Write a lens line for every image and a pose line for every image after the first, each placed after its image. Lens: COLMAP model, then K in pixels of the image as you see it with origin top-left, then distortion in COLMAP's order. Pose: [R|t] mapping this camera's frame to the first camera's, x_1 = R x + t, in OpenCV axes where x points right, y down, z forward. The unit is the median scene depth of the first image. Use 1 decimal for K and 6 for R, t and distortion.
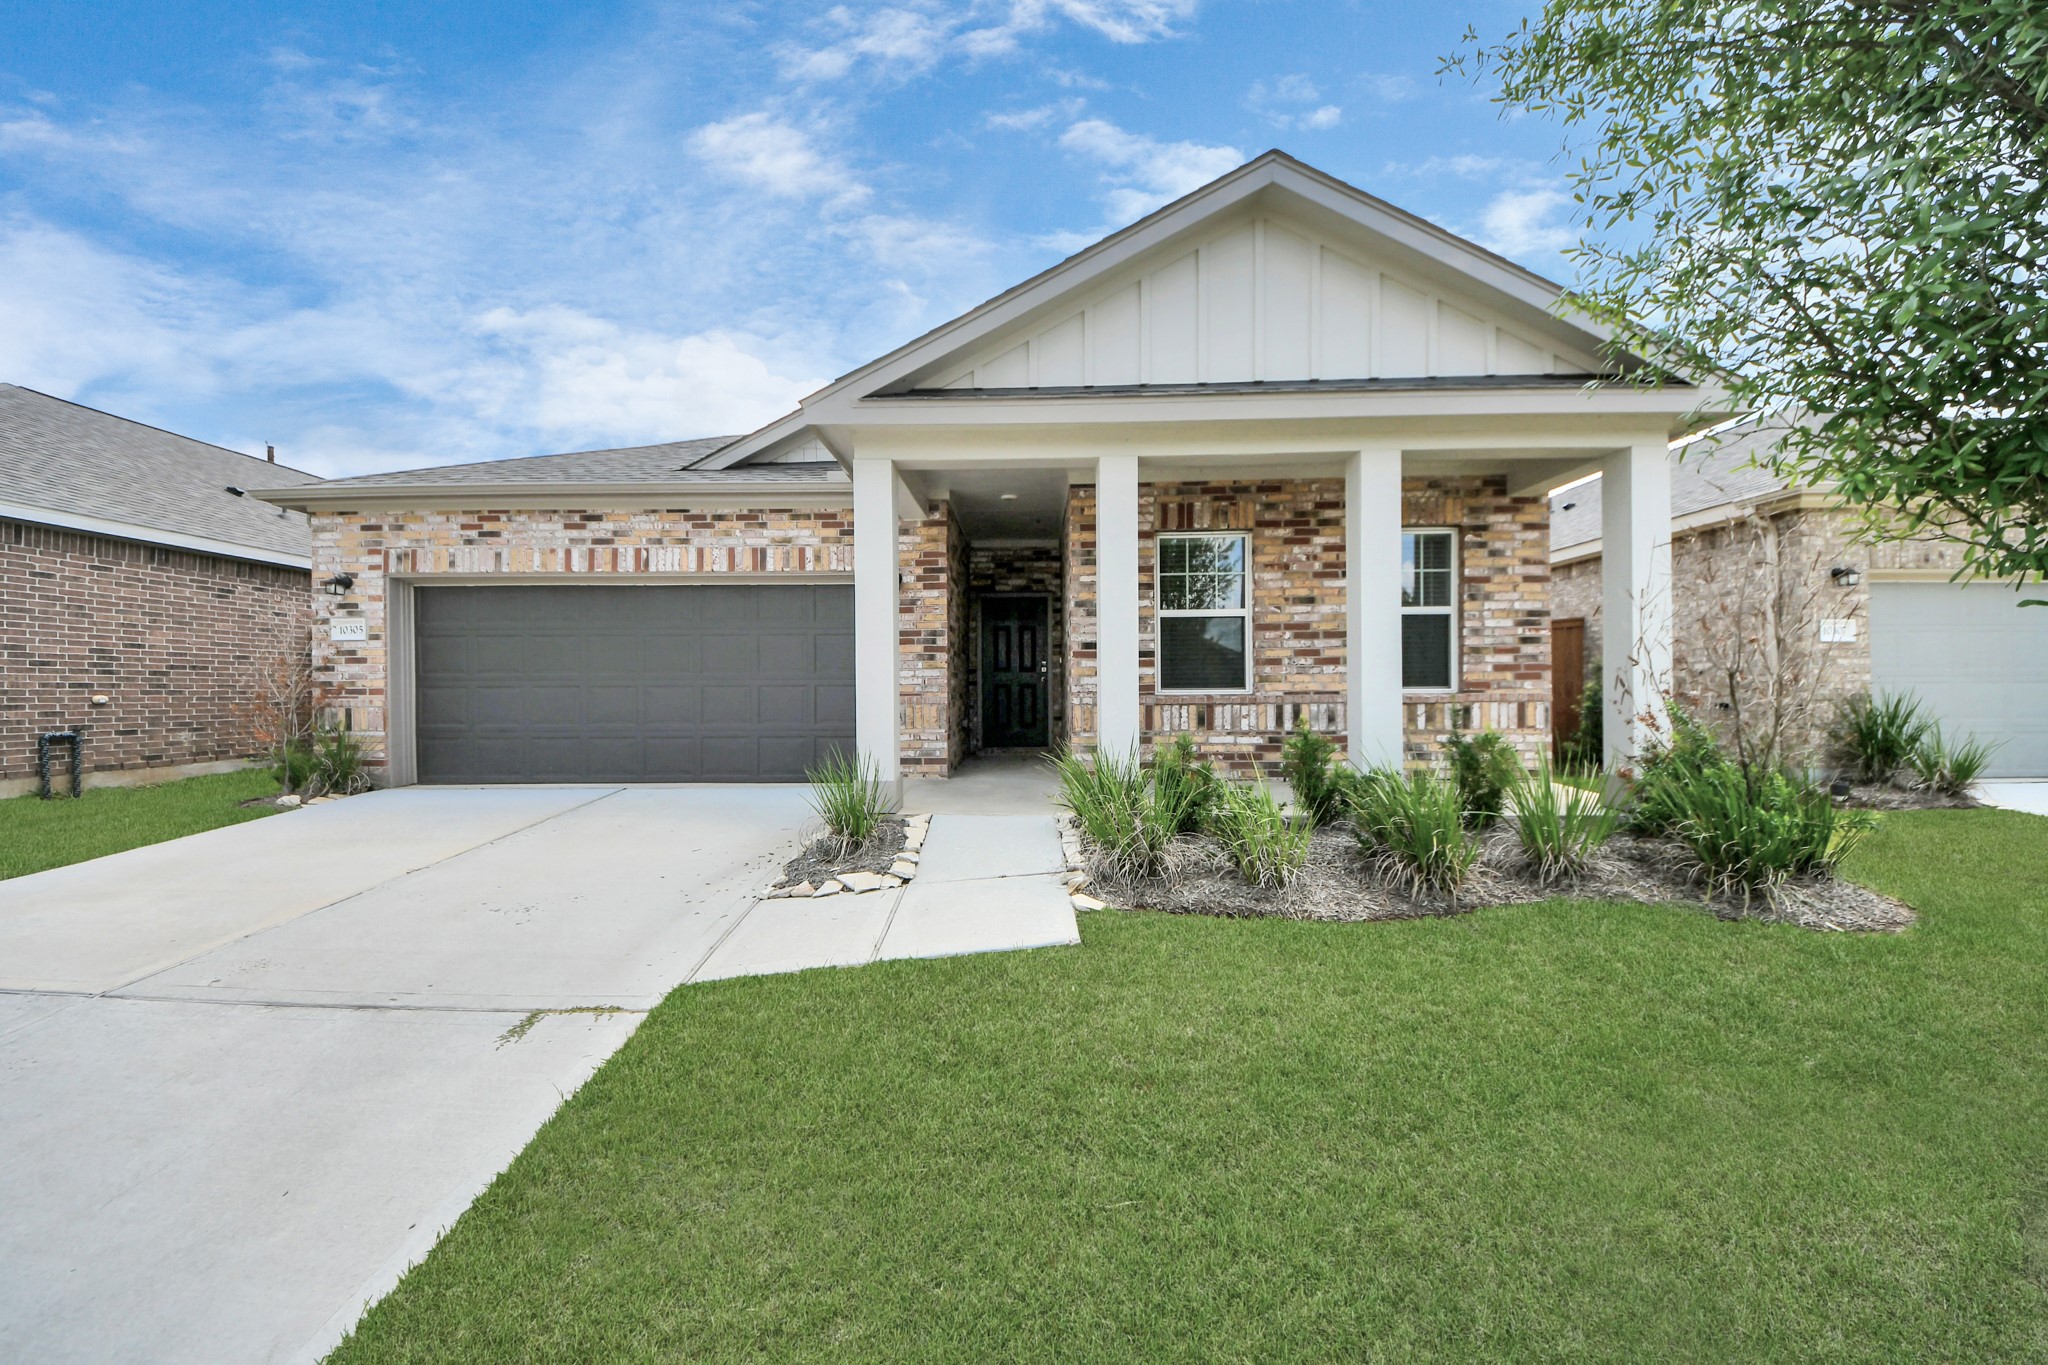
lens RADIAL K [[770.3, 0, 1018.3], [0, 770.3, 697.2], [0, 0, 1]] dist [-0.011861, -0.003466]
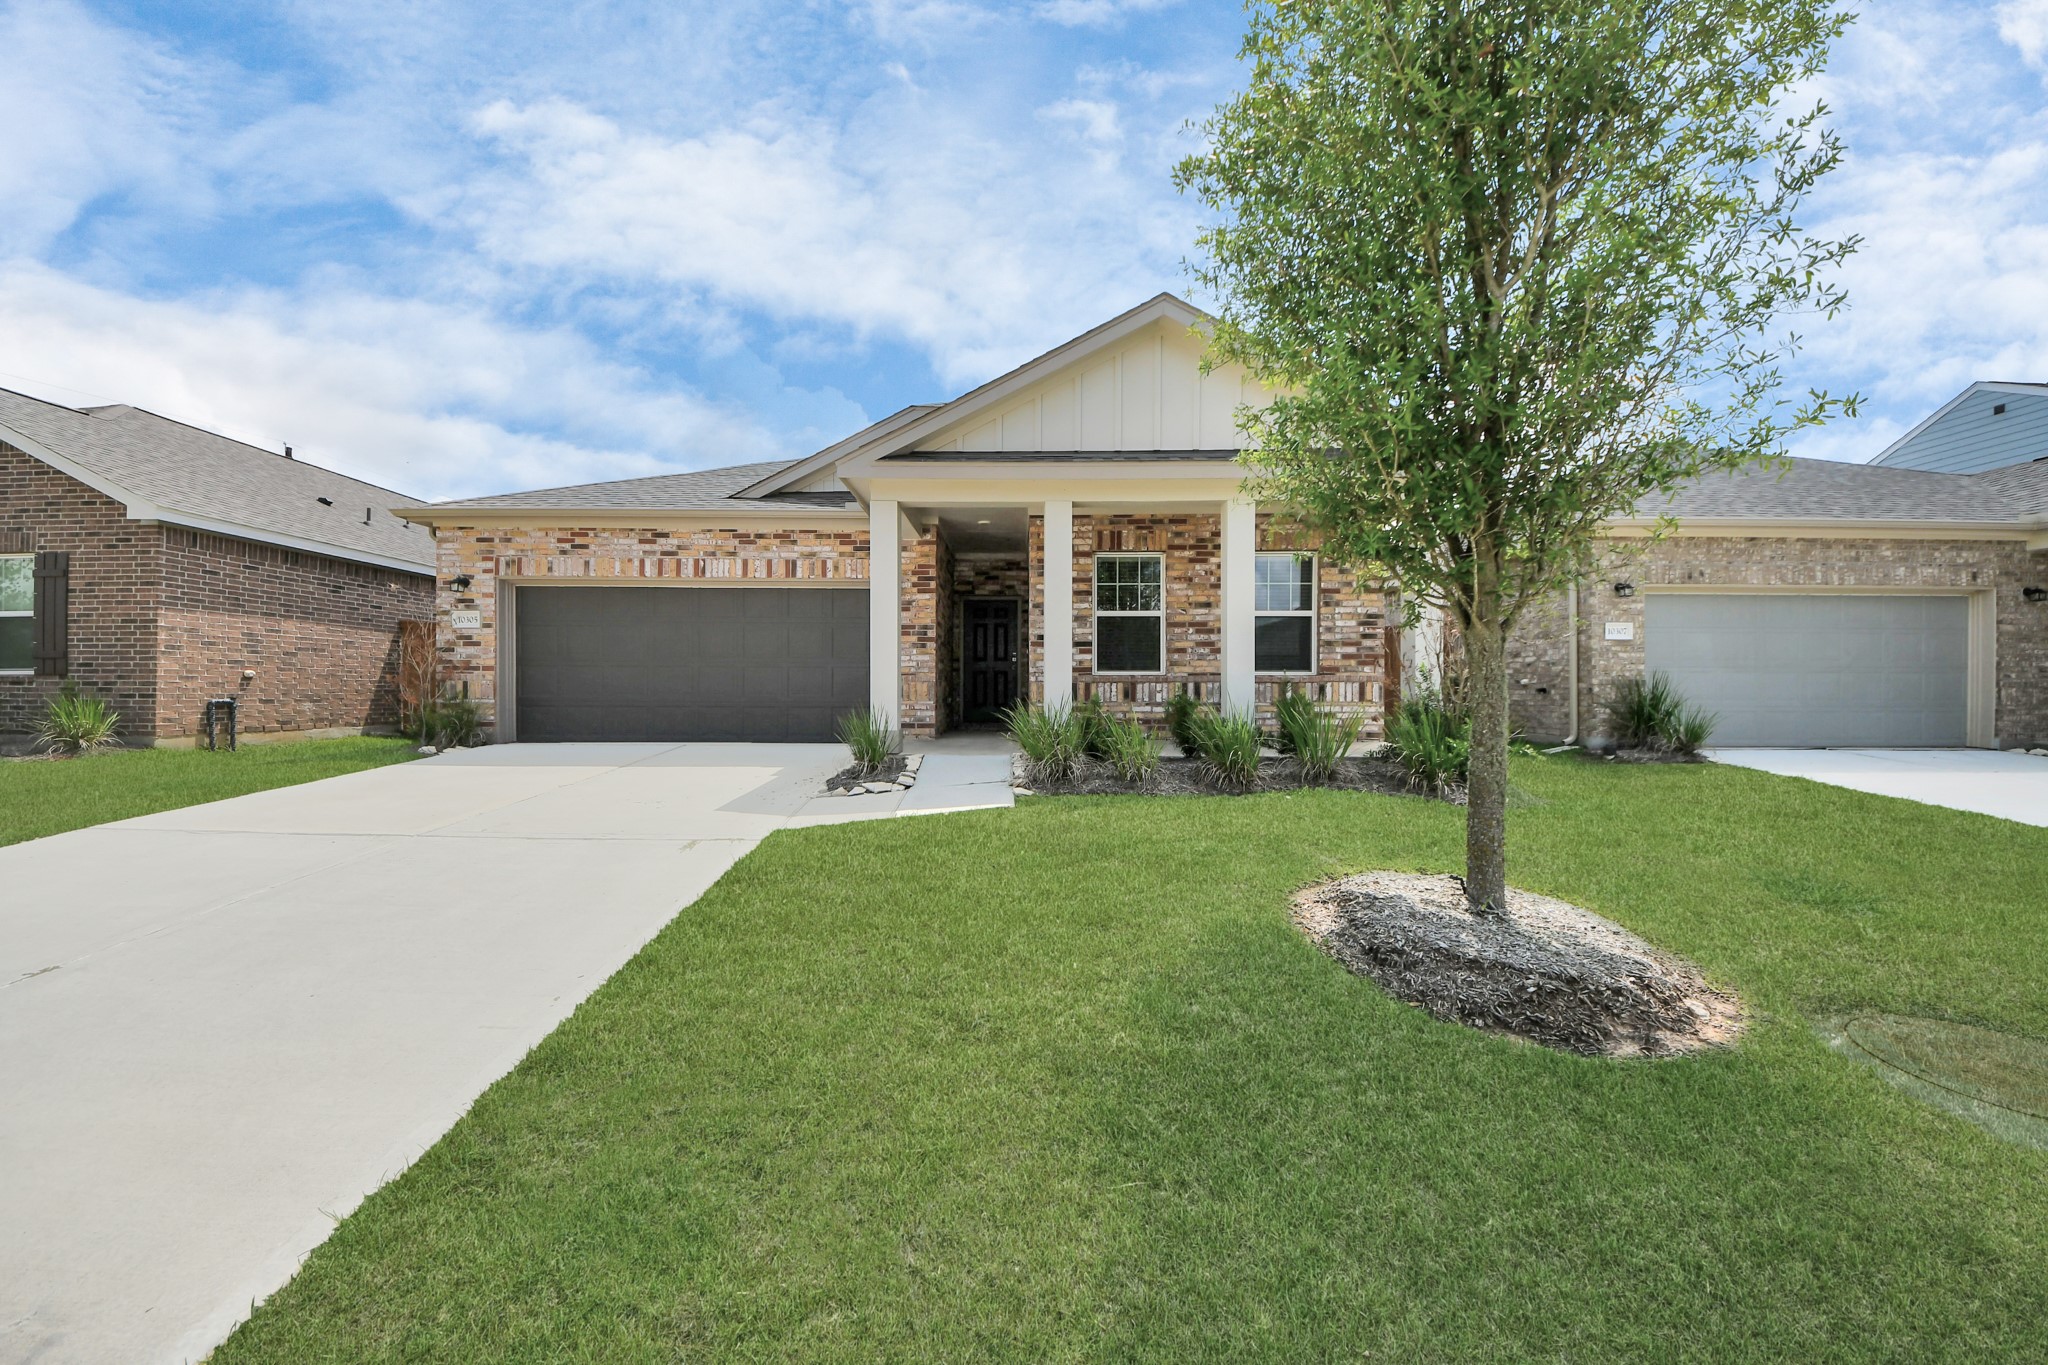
lens RADIAL K [[770.3, 0, 1016.5], [0, 770.3, 691.0], [0, 0, 1]] dist [-0.011861, -0.003466]
pose [[0.999843, 0.008729, 0.015388, 0.025965], [-0.008602, 0.999928, -0.008346, 0.035442], [-0.015459, 0.008213, 0.999847, -0.310824]]
